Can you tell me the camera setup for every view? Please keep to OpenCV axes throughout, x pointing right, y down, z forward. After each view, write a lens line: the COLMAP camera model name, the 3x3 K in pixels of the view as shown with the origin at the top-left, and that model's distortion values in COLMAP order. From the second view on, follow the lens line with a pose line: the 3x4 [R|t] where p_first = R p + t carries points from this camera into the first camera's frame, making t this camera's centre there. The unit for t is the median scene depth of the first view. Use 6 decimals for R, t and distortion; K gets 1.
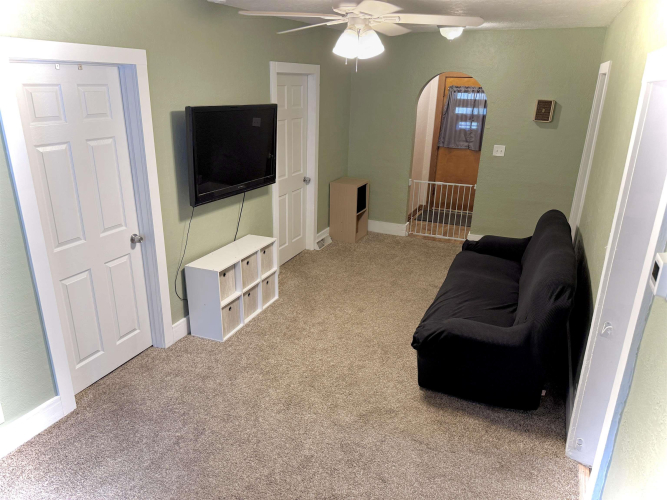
lens RADIAL K [[464.7, 0, 333.5], [0, 464.7, 250.0], [0, 0, 1]] dist [0.136104, -0.305954]
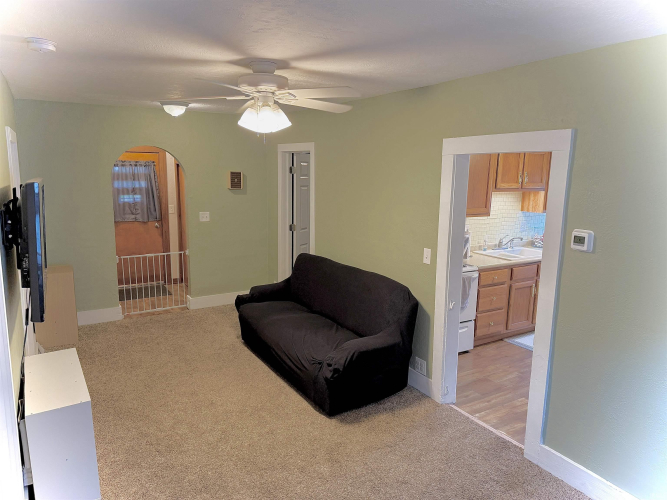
lens RADIAL K [[464.7, 0, 333.5], [0, 464.7, 250.0], [0, 0, 1]] dist [0.136104, -0.305954]
pose [[0.555856, -0.149727, 0.817683, -0.411099], [0.272140, 0.962217, -0.008805, -0.047795], [-0.785471, 0.227419, 0.575601, 0.162395]]
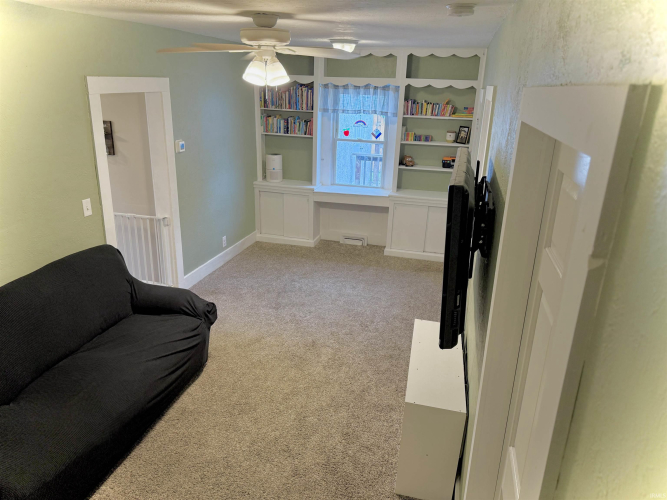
lens RADIAL K [[464.7, 0, 333.5], [0, 464.7, 250.0], [0, 0, 1]] dist [0.136104, -0.305954]
pose [[-0.988283, -0.002983, -0.152606, 0.031094], [-0.097301, 0.782634, 0.614831, -0.413017], [0.117601, 0.622475, -0.773753, 1.085333]]
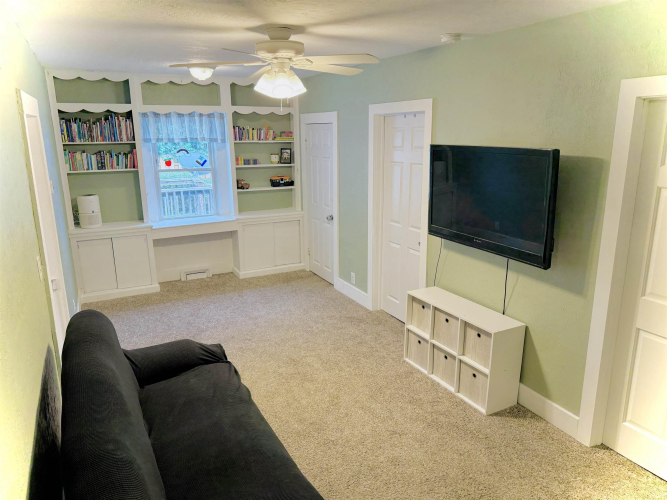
lens RADIAL K [[464.7, 0, 333.5], [0, 464.7, 250.0], [0, 0, 1]] dist [0.136104, -0.305954]
pose [[-0.639104, 0.167957, -0.750557, 0.447612], [-0.256502, 0.873452, 0.413871, -0.301118], [0.725088, 0.457026, -0.515145, 0.938893]]
